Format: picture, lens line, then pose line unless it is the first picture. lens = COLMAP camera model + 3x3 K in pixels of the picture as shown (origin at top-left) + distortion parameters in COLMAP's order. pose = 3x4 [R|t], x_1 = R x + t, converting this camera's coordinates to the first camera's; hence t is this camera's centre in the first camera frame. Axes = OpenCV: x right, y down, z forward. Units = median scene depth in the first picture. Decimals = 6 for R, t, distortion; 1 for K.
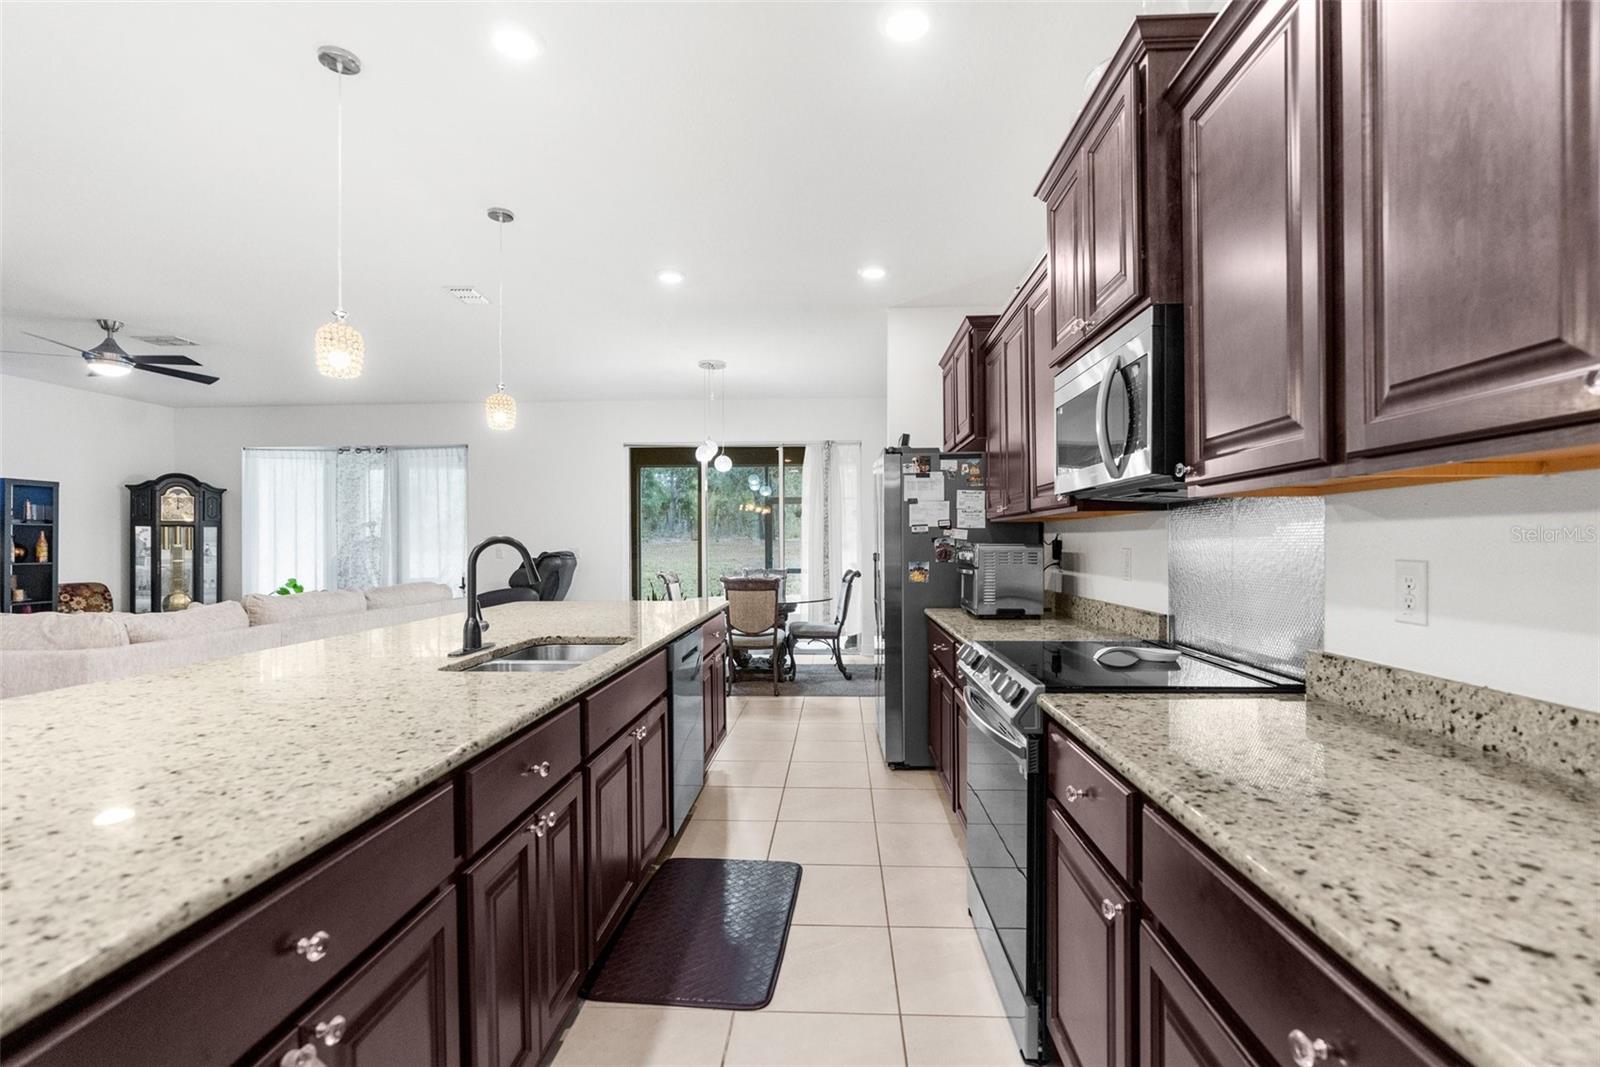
lens RADIAL K [[724.3, 0, 803.8], [0, 724.3, 541.1], [0, 0, 1]] dist [-0.002870, 0.000130]
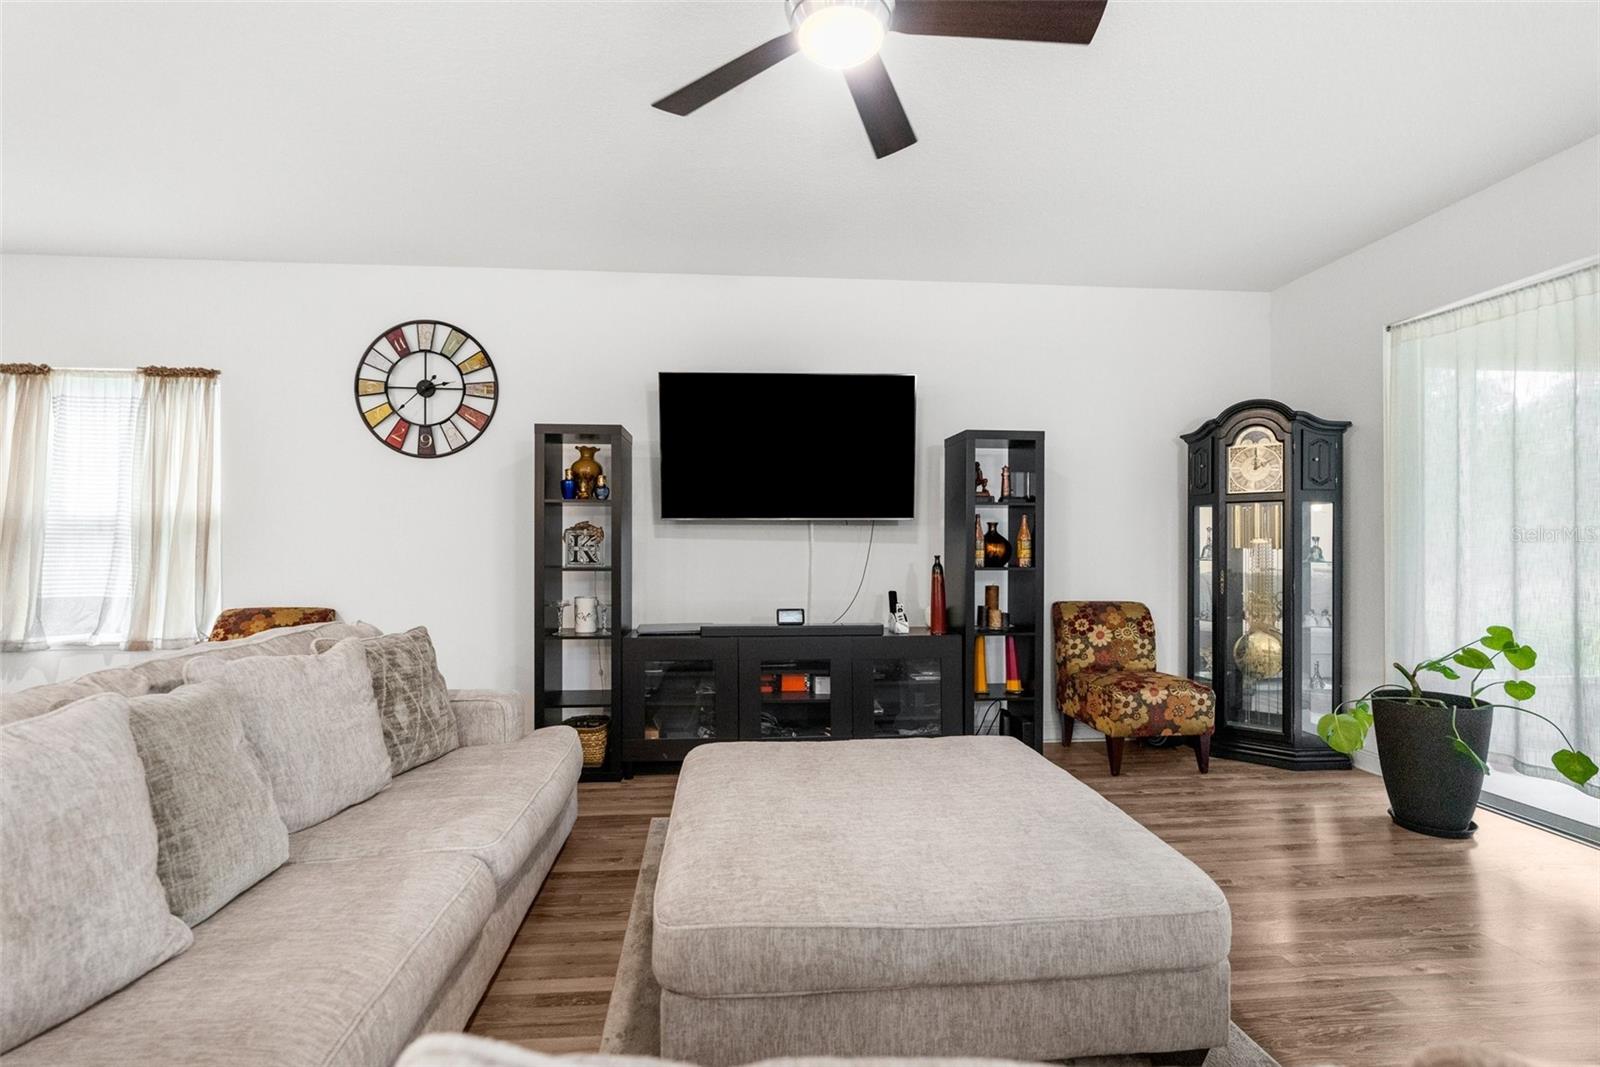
lens RADIAL K [[737.7, 0, 805.3], [0, 737.7, 538.6], [0, 0, 1]] dist [-0.001871, 0.000018]
pose [[0.143890, -0.006737, -0.989571, -0.416502], [0.001964, 0.999977, -0.006523, 0.008404], [0.989592, -0.001005, 0.143900, 0.644154]]
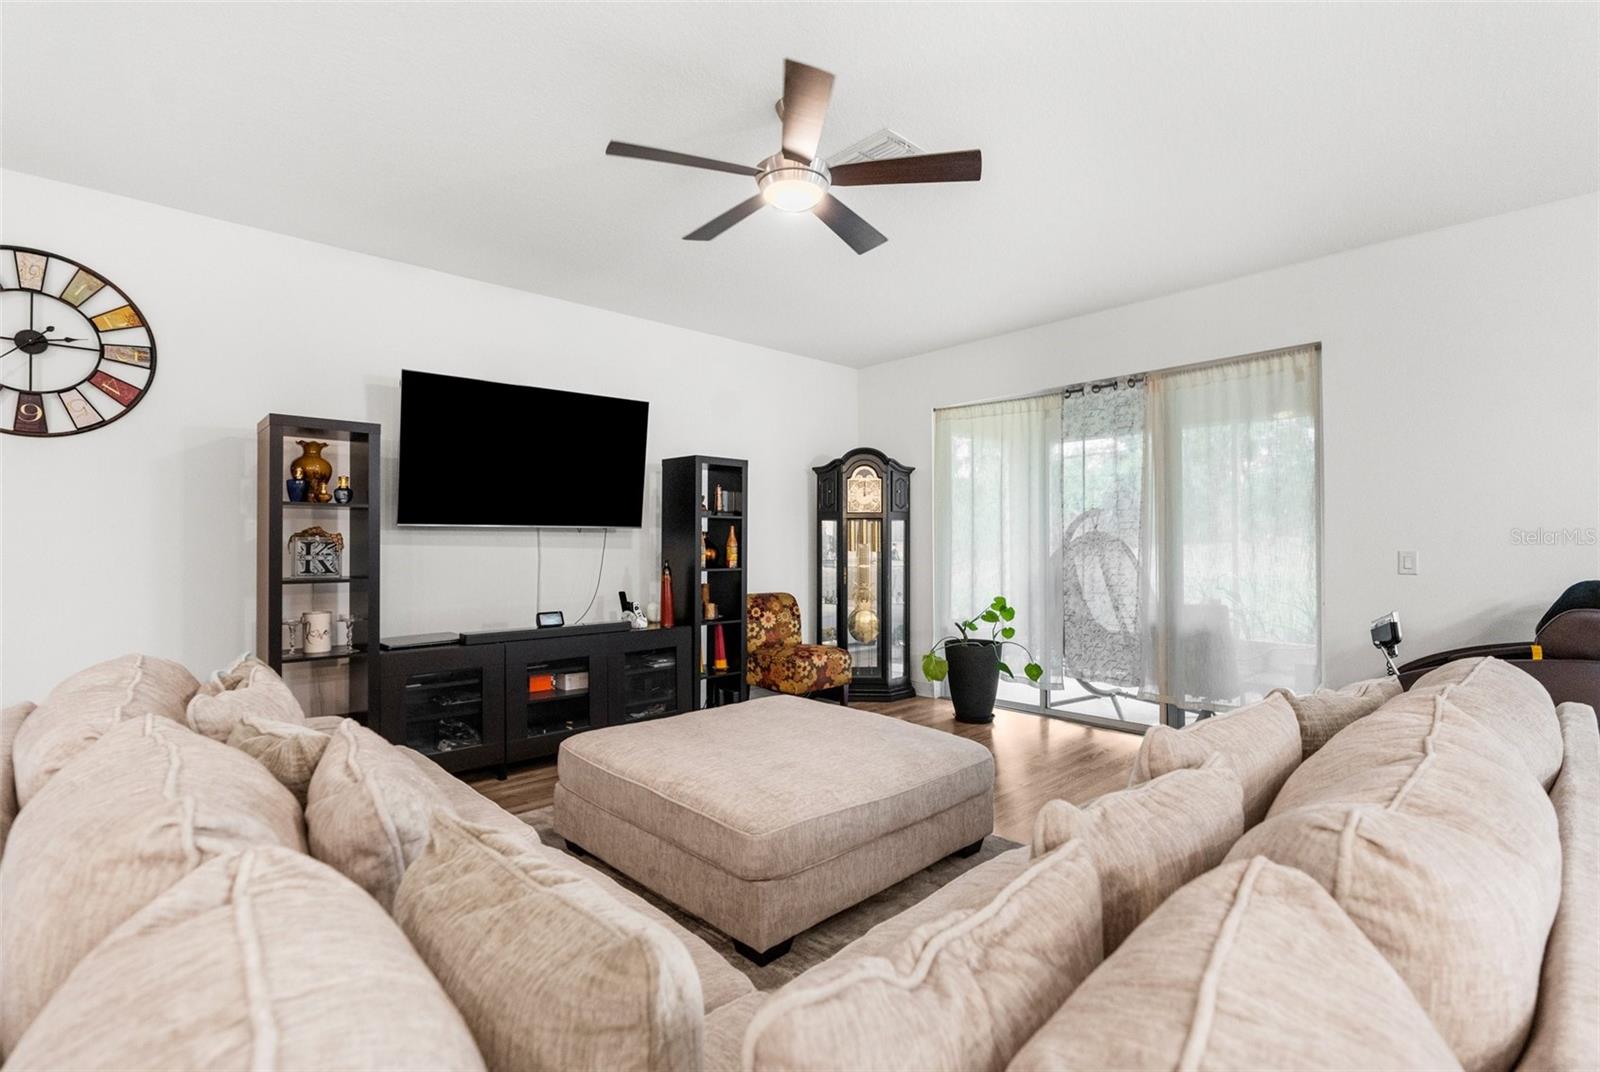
lens RADIAL K [[737.1, 0, 804.9], [0, 737.1, 533.4], [0, 0, 1]] dist [-0.002183, 0.000042]
pose [[0.725625, -0.008238, -0.688041, -0.416727], [0.001038, 0.999940, -0.010877, 0.001897], [0.688090, 0.007178, 0.725590, 0.437454]]
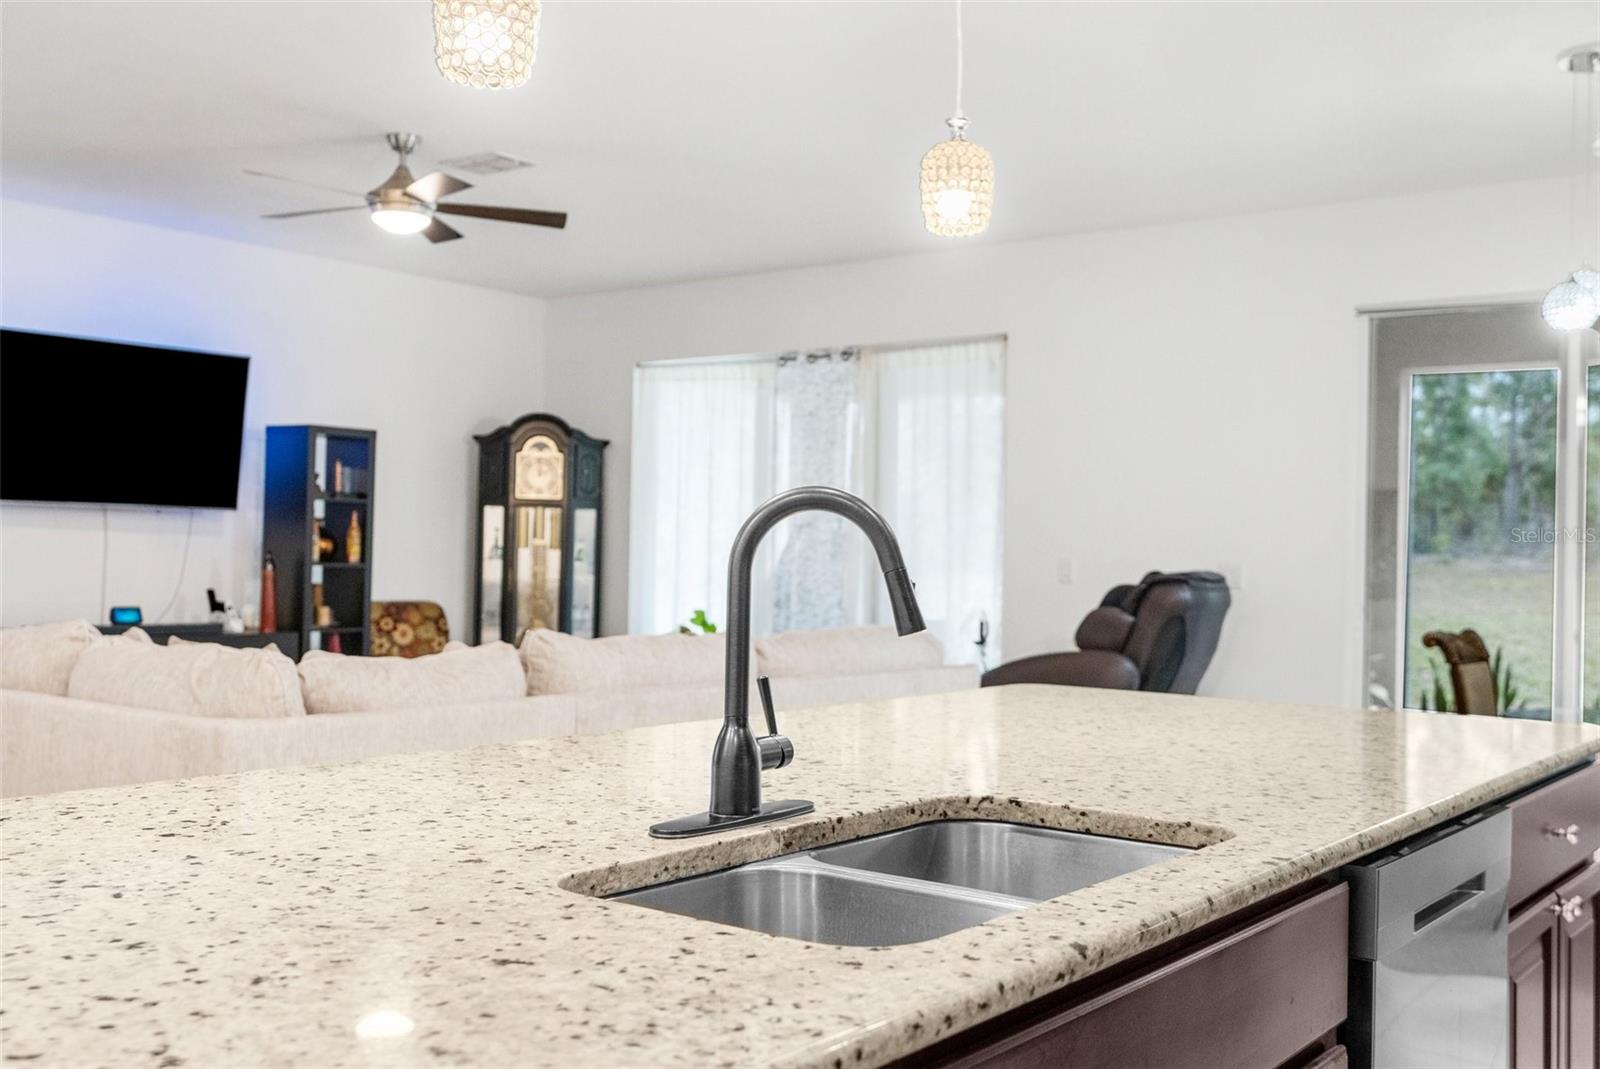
lens RADIAL K [[1558.4, 0, 800.0], [0, 1558.4, 534.5], [0, 0, 1]] dist [0.010465, -0.002530]
pose [[0.820019, 0.014880, -0.572143, -0.004051], [-0.024190, 0.999670, -0.008670, 0.006618], [0.571825, 0.020949, 0.820108, 0.127878]]
